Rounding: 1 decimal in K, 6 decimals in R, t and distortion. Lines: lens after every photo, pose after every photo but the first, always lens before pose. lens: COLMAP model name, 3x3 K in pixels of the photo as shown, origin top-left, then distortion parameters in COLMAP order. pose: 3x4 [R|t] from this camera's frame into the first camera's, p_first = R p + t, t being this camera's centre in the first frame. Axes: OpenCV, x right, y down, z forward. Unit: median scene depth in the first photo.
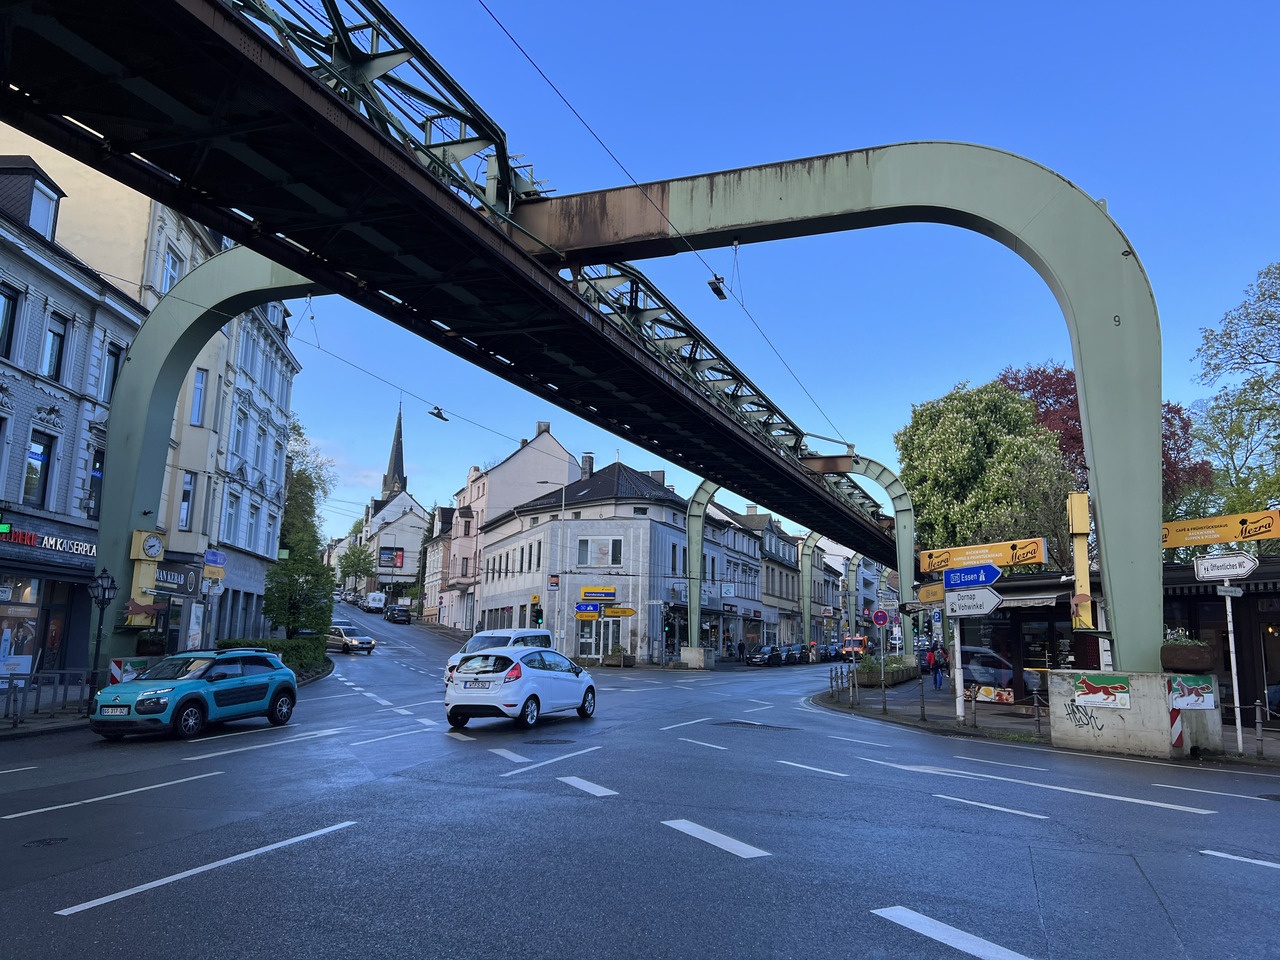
lens RADIAL K [[952.8, 0, 629.1], [0, 952.8, 476.8], [0, 0, 1]] dist [0.089228, -0.105619]
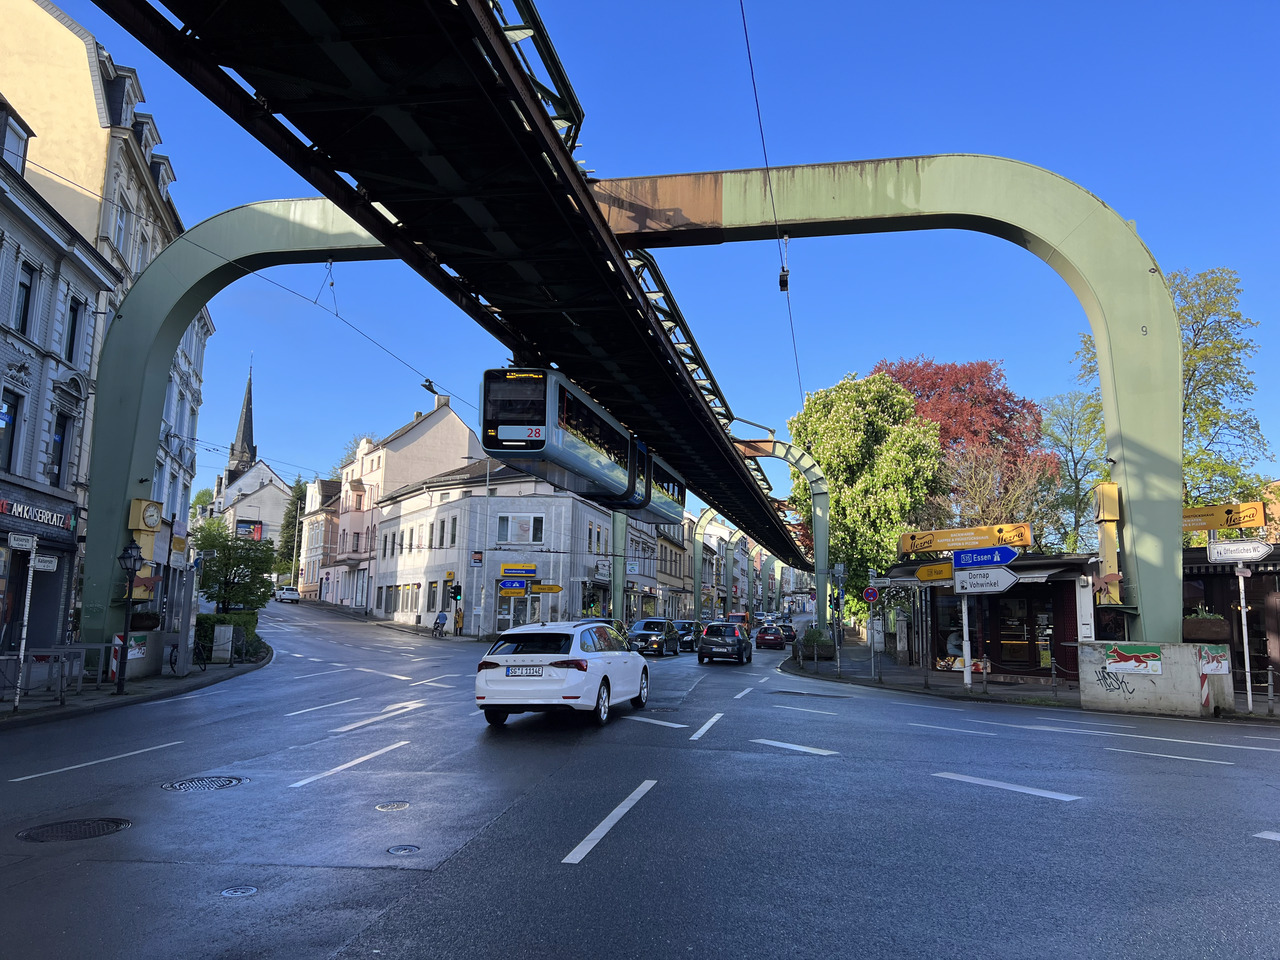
lens RADIAL K [[952.8, 0, 629.1], [0, 952.8, 476.8], [0, 0, 1]] dist [0.089228, -0.105619]
pose [[0.986898, 0.023805, 0.159582, -0.131829], [-0.027495, 0.999402, 0.020951, 0.000337], [-0.158987, -0.025065, 0.986962, -0.008515]]
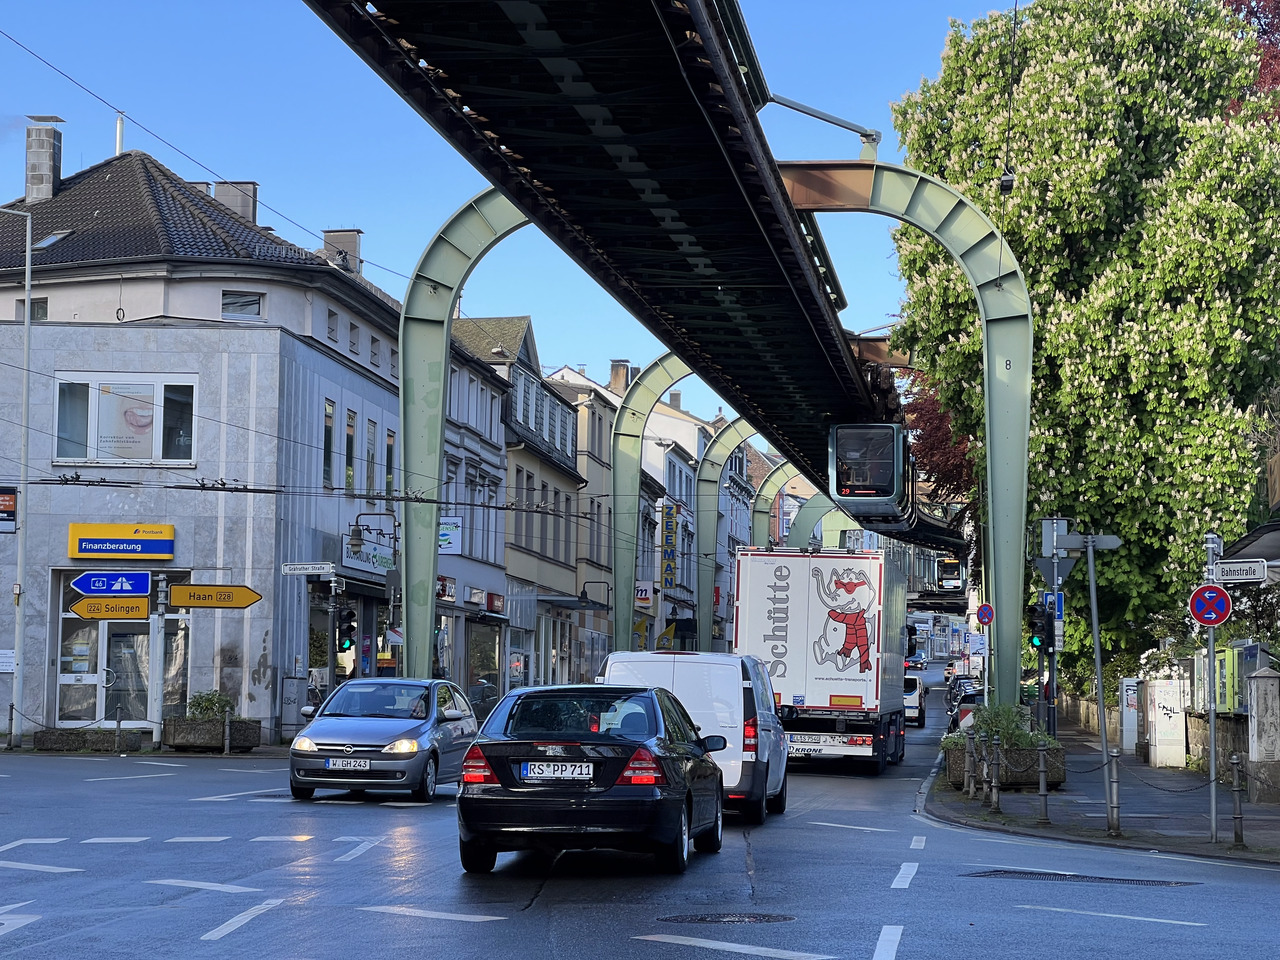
lens RADIAL K [[2842.0, 0, 617.3], [0, 2842.0, 480.5], [0, 0, 1]] dist [0.043046, 2.176801]
pose [[0.969154, 0.009728, 0.246262, -0.183340], [-0.033879, 0.994993, 0.094022, -0.001317], [-0.244114, -0.099465, 0.964632, -0.028428]]
